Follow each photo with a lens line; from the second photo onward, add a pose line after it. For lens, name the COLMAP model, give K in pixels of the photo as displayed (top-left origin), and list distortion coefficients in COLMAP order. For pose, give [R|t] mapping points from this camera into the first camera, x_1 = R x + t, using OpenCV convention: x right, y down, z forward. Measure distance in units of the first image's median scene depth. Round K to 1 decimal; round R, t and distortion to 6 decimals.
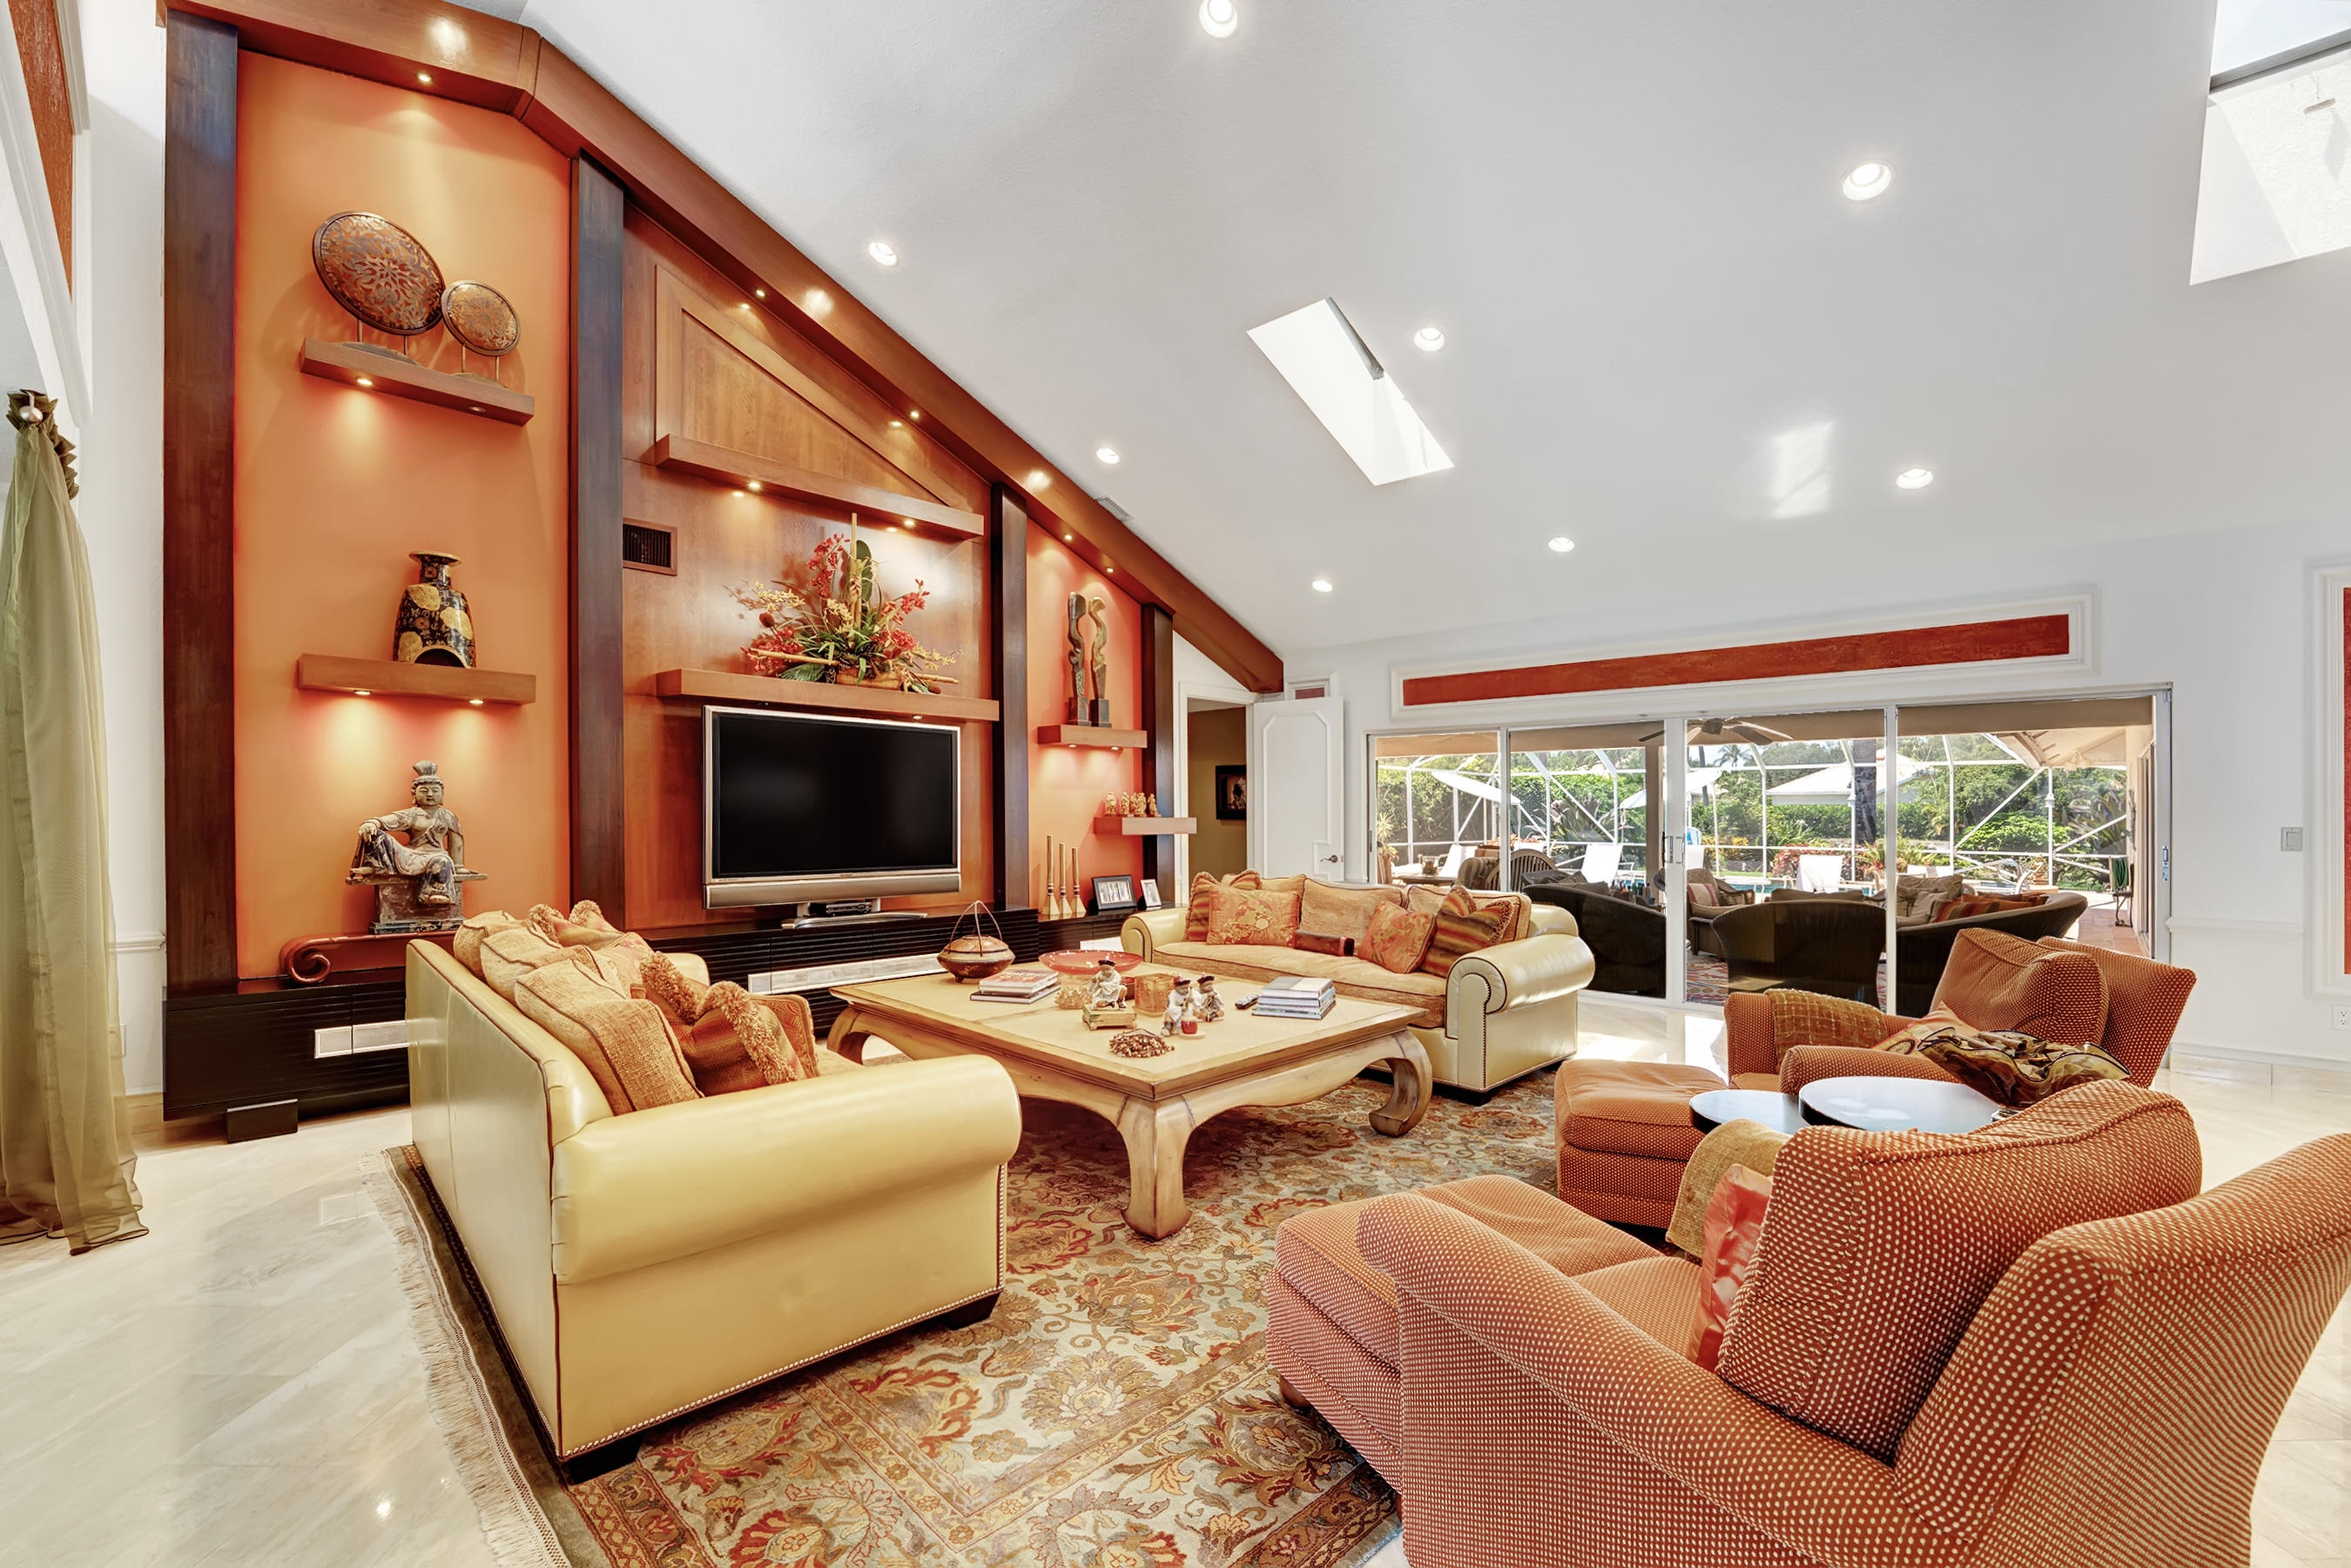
lens RADIAL K [[984.0, 0, 1203.5], [0, 984.0, 818.4], [0, 0, 1]] dist [-0.026419, 0.005434]
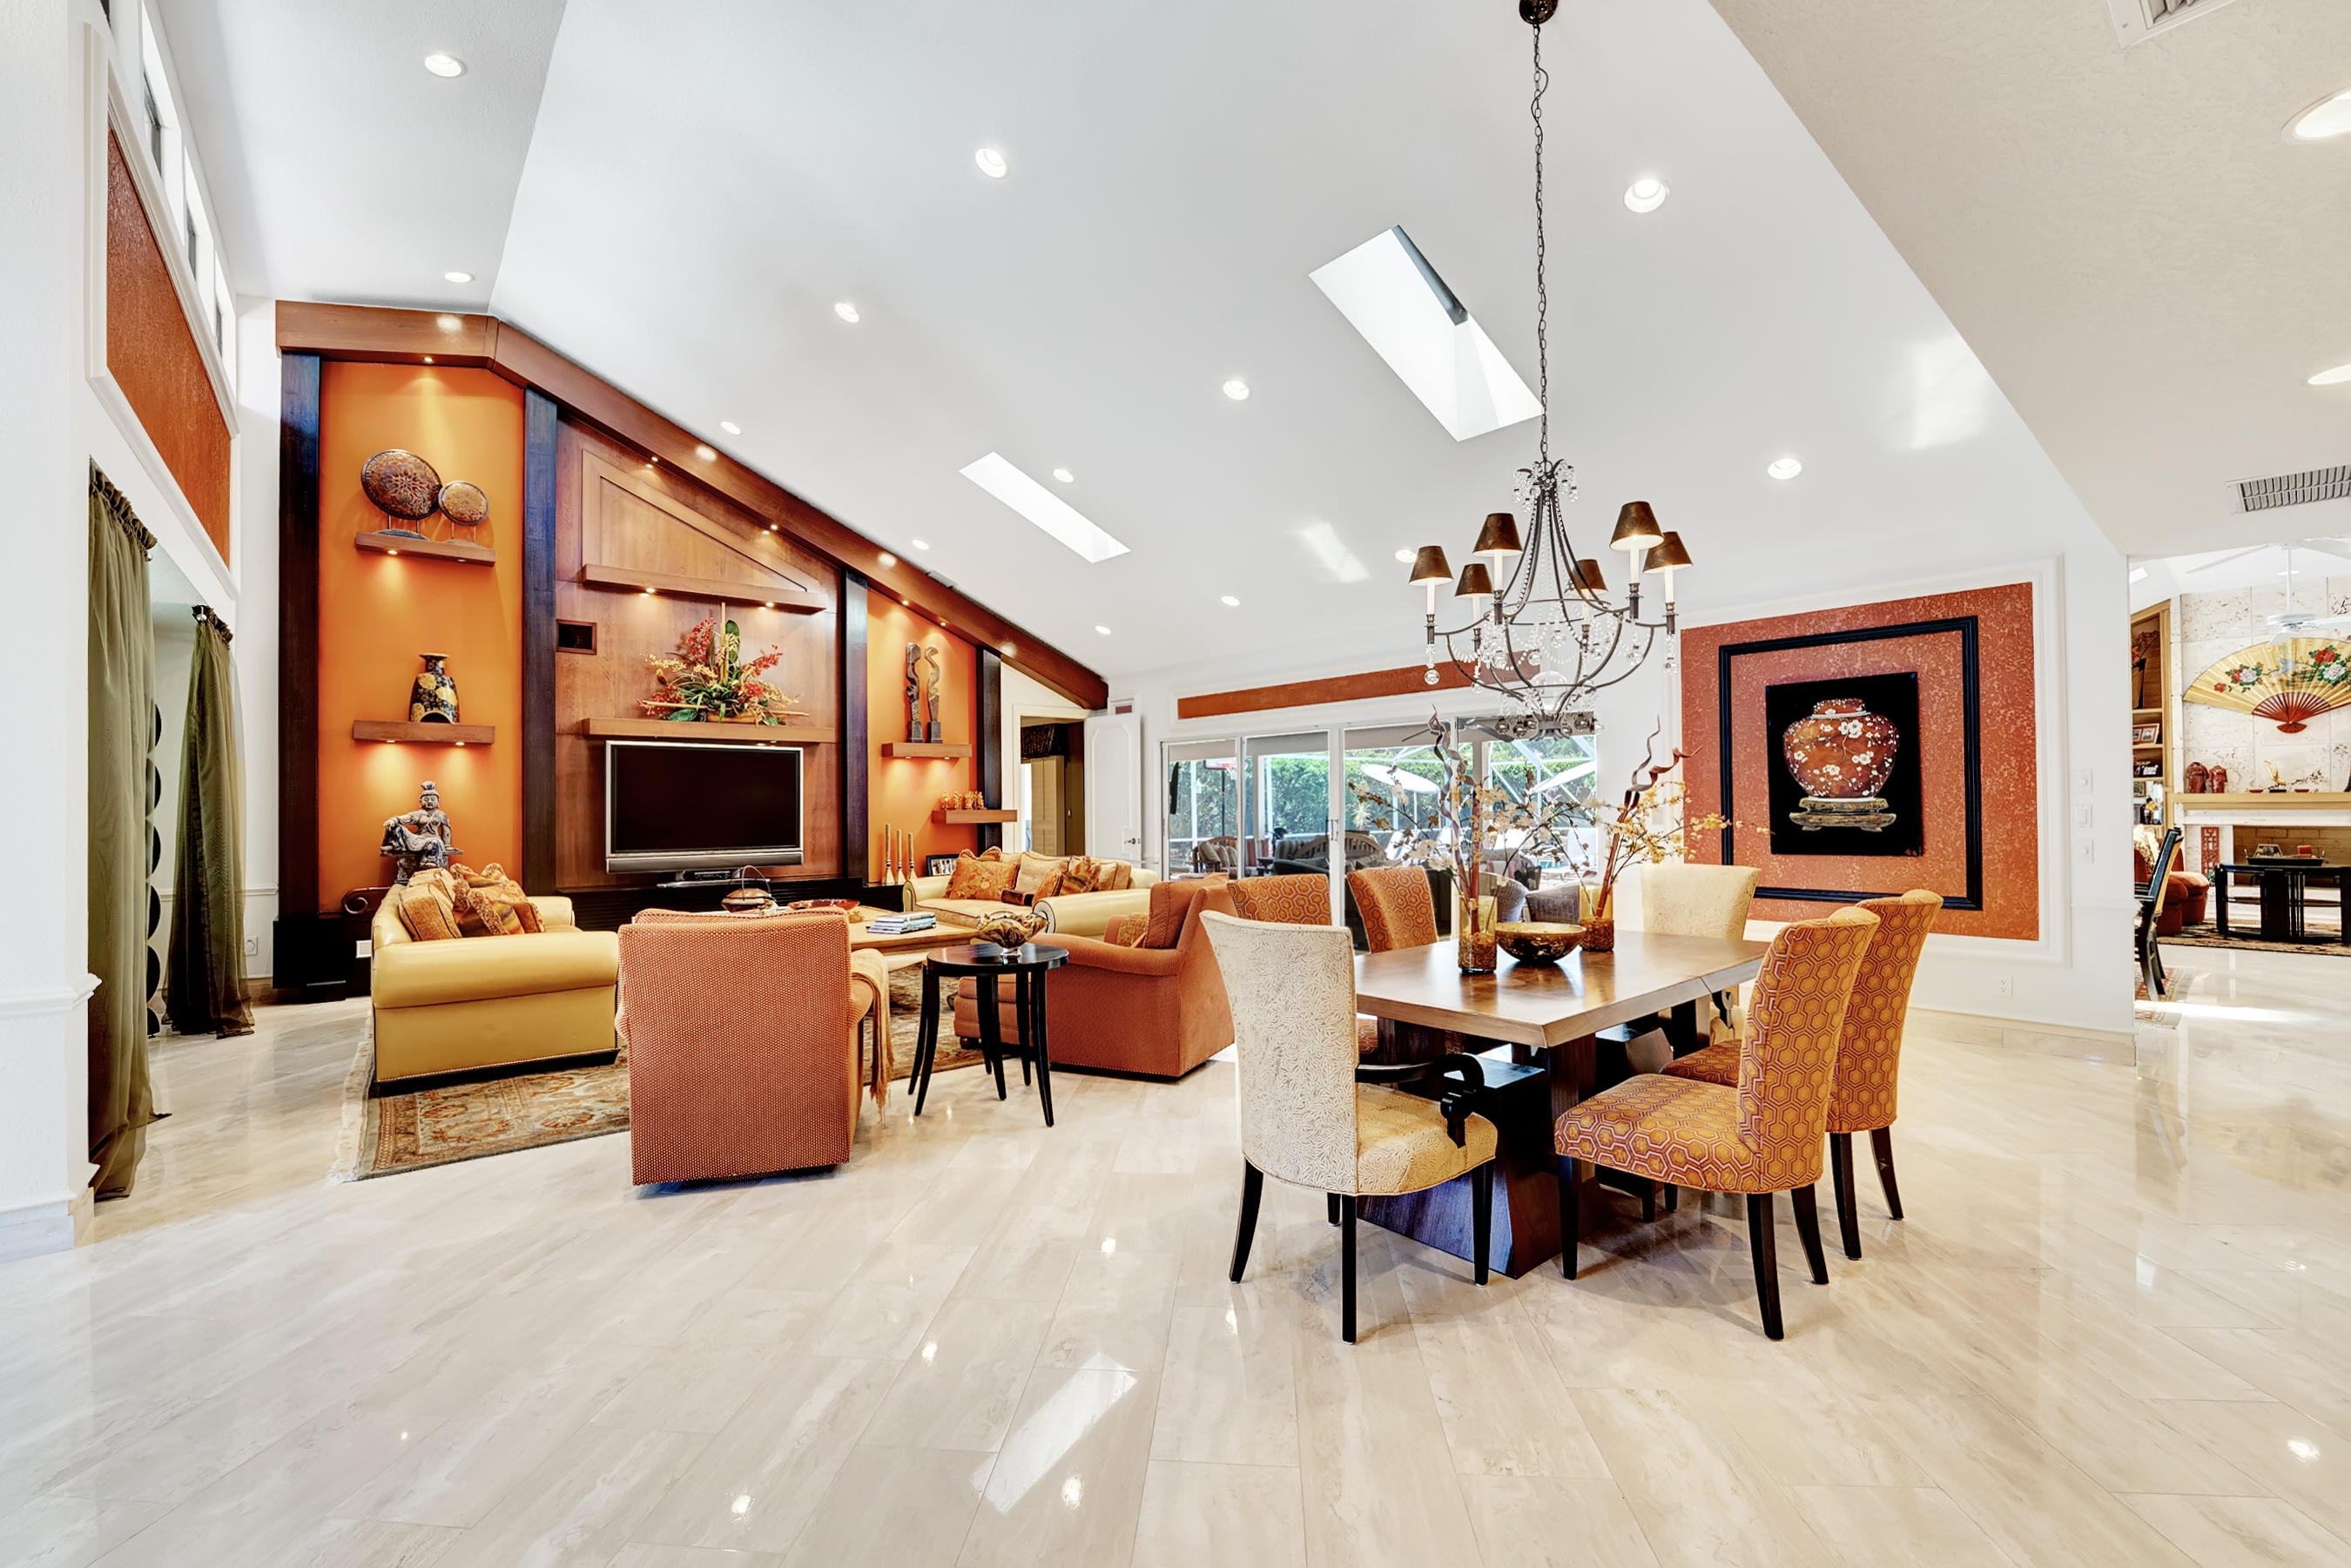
lens RADIAL K [[984.0, 0, 1191.8], [0, 984.0, 793.8], [0, 0, 1]] dist [-0.026419, 0.005434]
pose [[0.992906, -0.013615, -0.118123, 0.566944], [0.011799, 0.999801, -0.016060, 0.002611], [0.118318, 0.014552, 0.992869, -0.398946]]
